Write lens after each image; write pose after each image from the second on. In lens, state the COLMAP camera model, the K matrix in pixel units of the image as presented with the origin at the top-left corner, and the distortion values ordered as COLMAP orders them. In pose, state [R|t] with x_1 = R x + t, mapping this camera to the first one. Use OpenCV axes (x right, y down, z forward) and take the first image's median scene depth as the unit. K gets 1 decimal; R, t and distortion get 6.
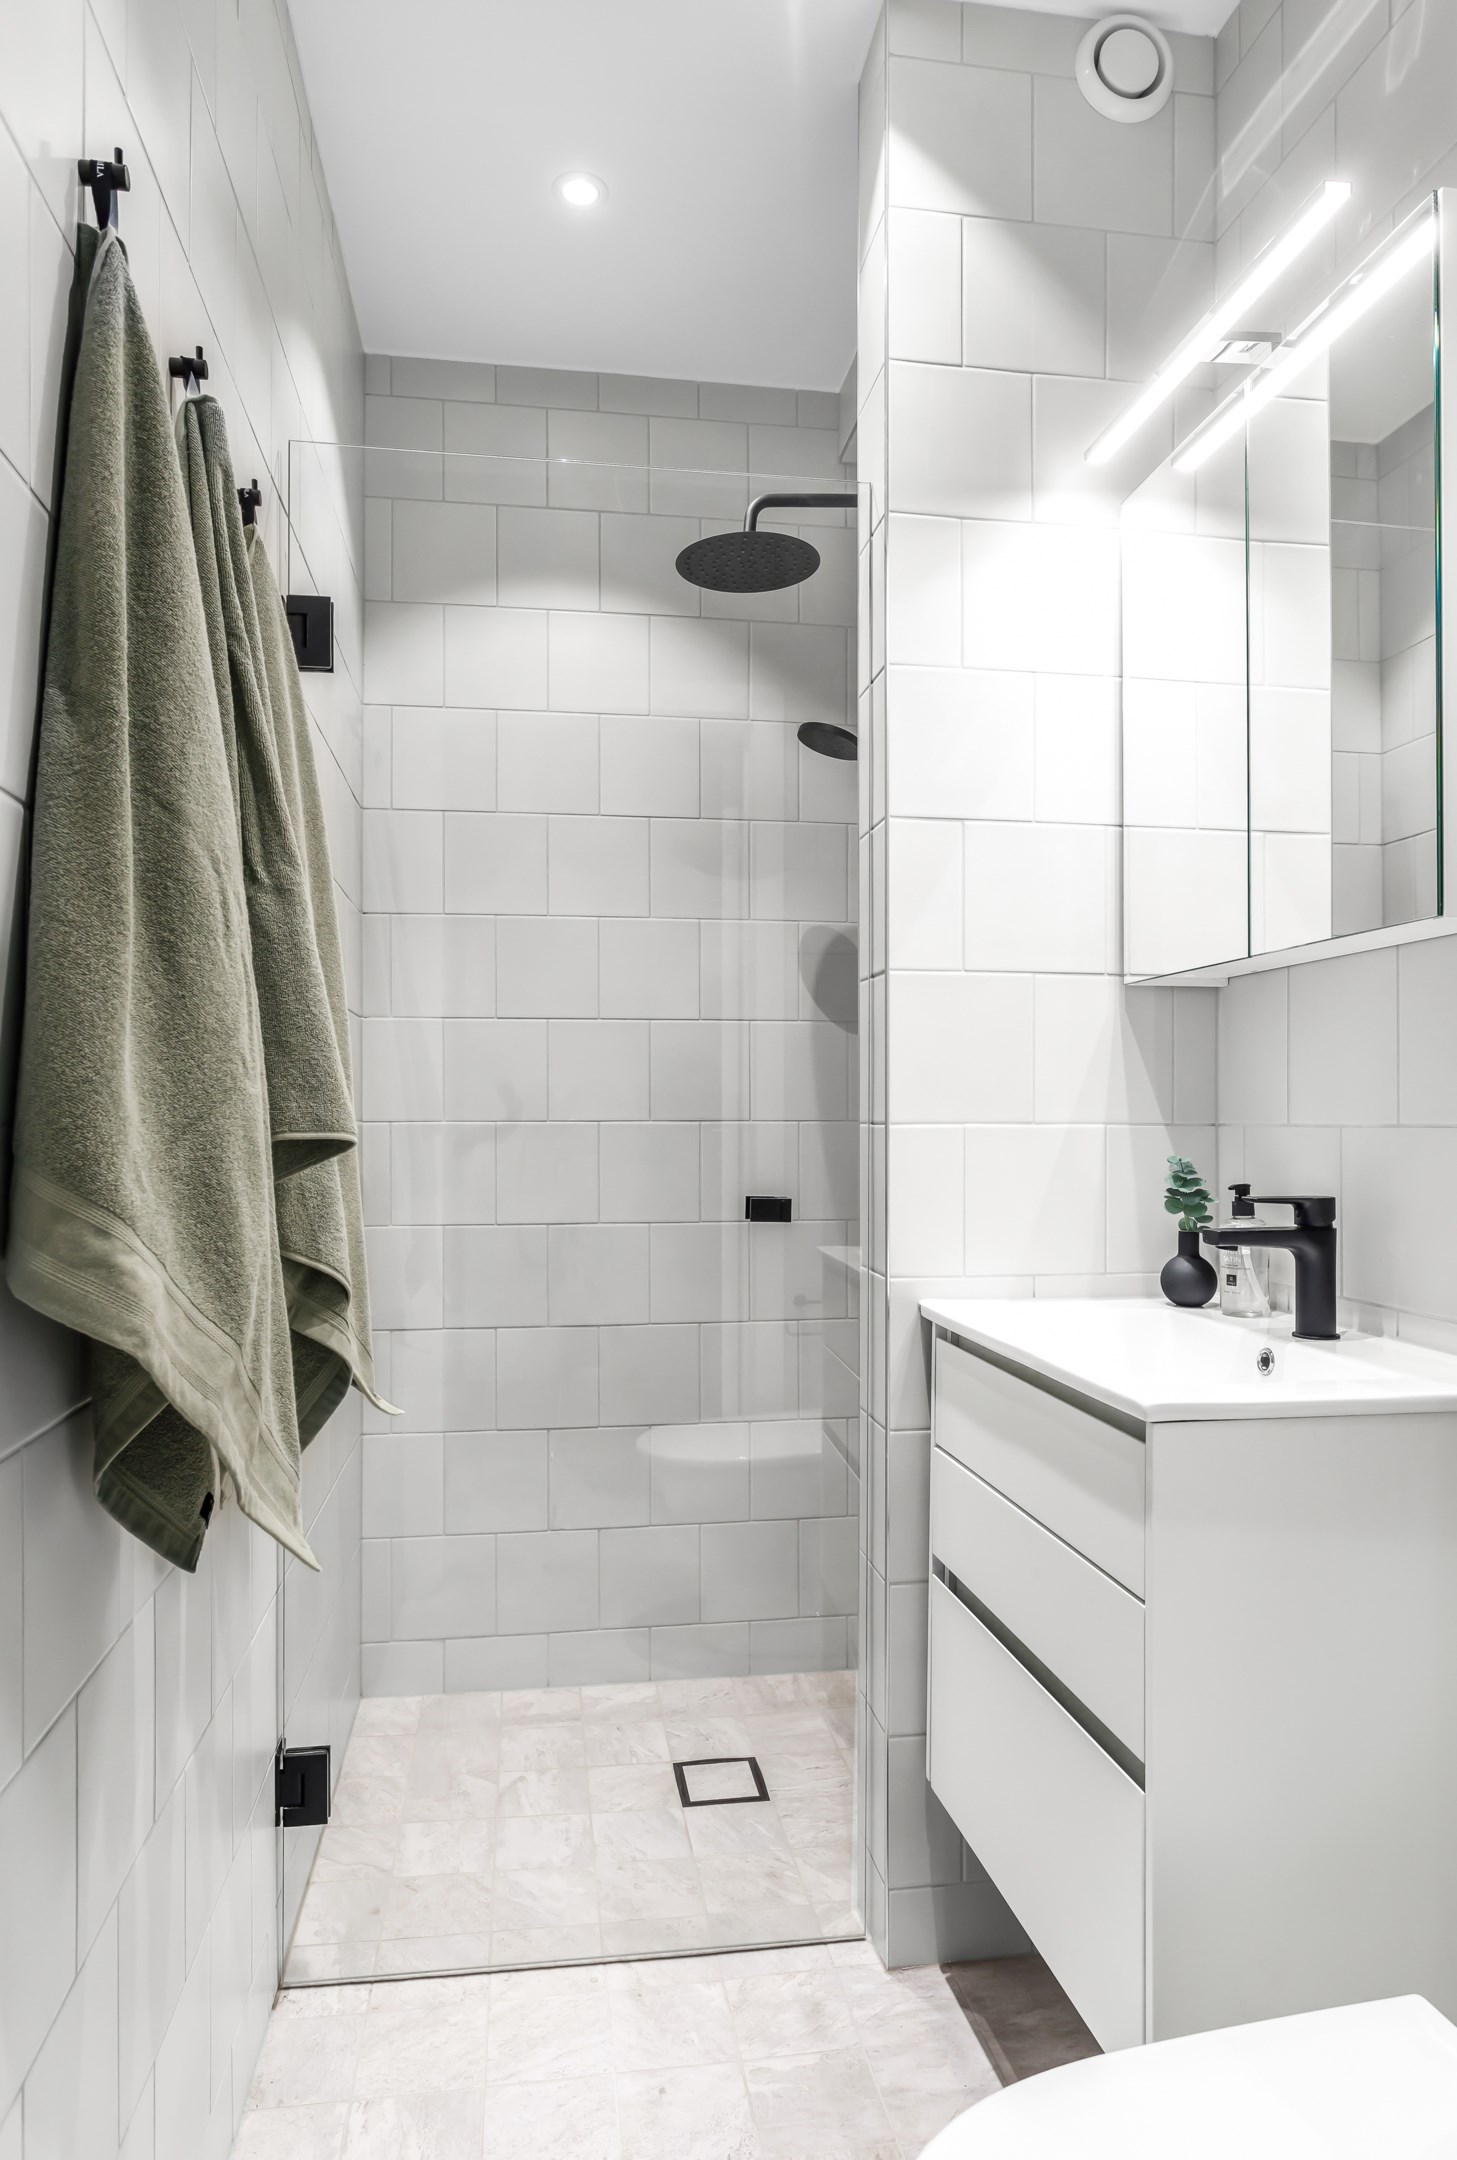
lens RADIAL K [[1339.6, 0, 720.4], [0, 1339.6, 1138.0], [0, 0, 1]] dist [-0.021241, -0.000215]
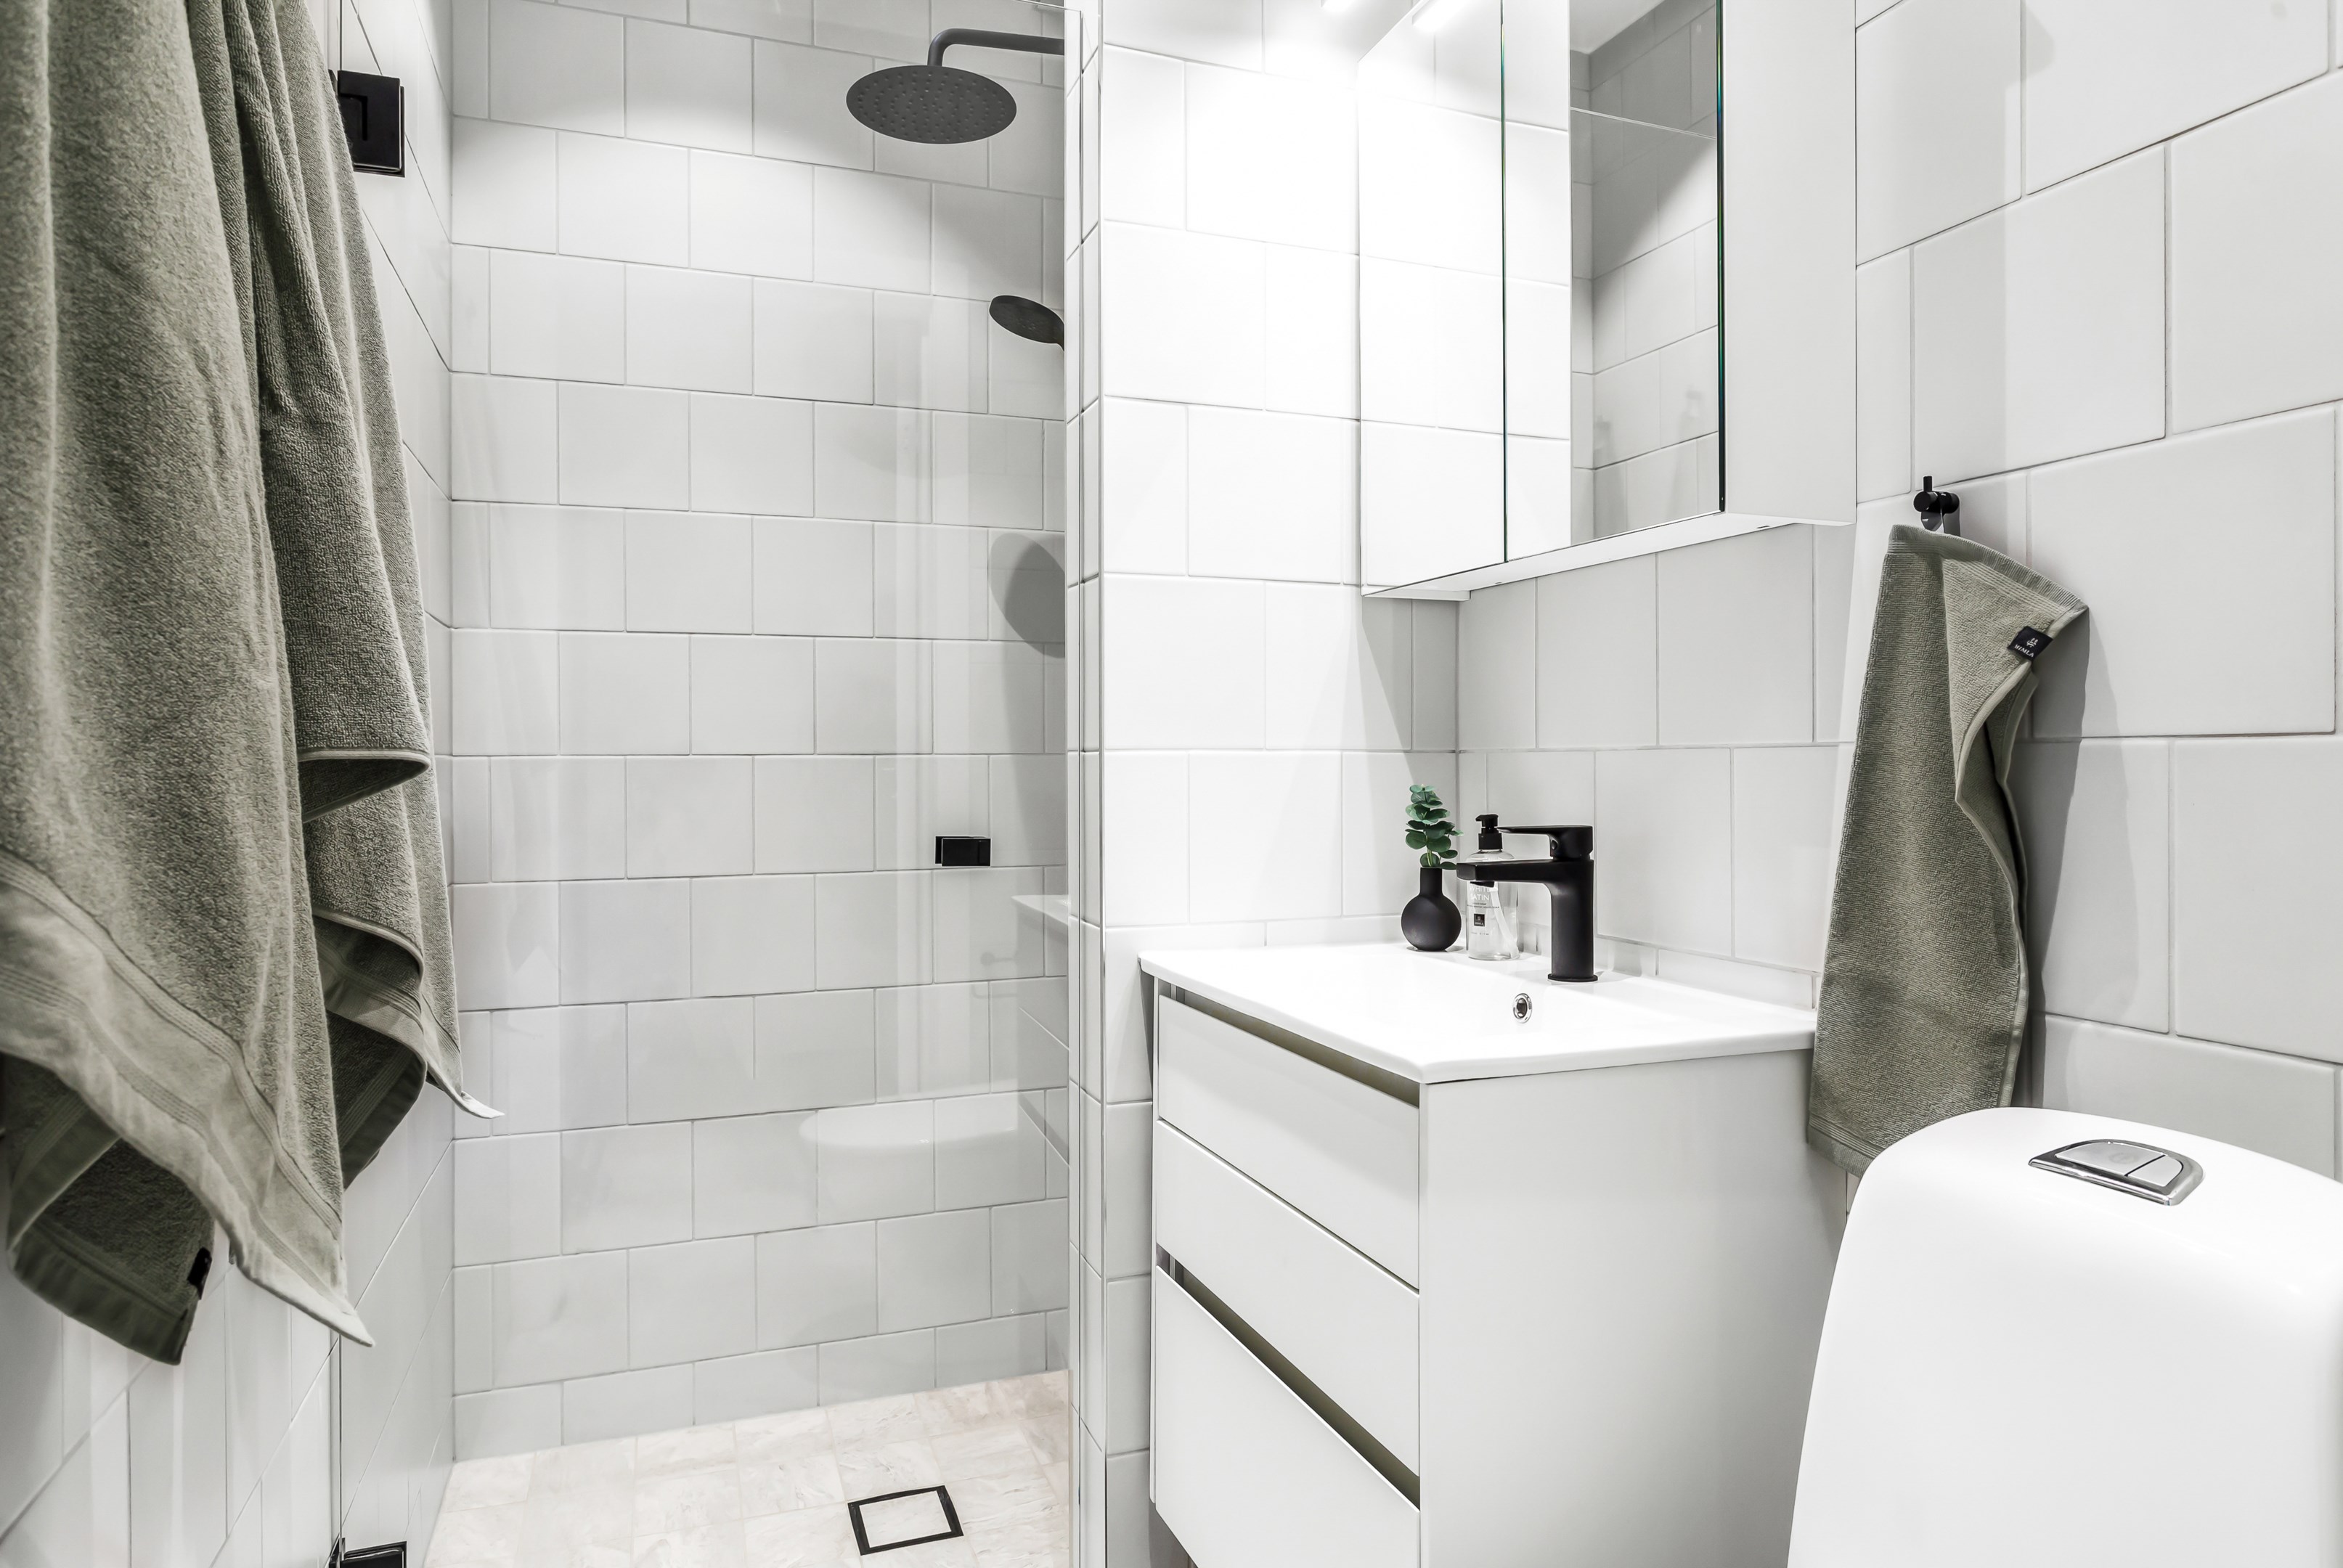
lens RADIAL K [[1368.9, 0, 1171.5], [0, 1368.9, 784.0], [0, 0, 1]] dist [-0.015126, 0.003526]
pose [[0.977336, -0.005230, 0.211630, -0.021084], [0.006629, 0.999961, -0.005904, 0.018253], [-0.211591, 0.007173, 0.977332, 0.134334]]
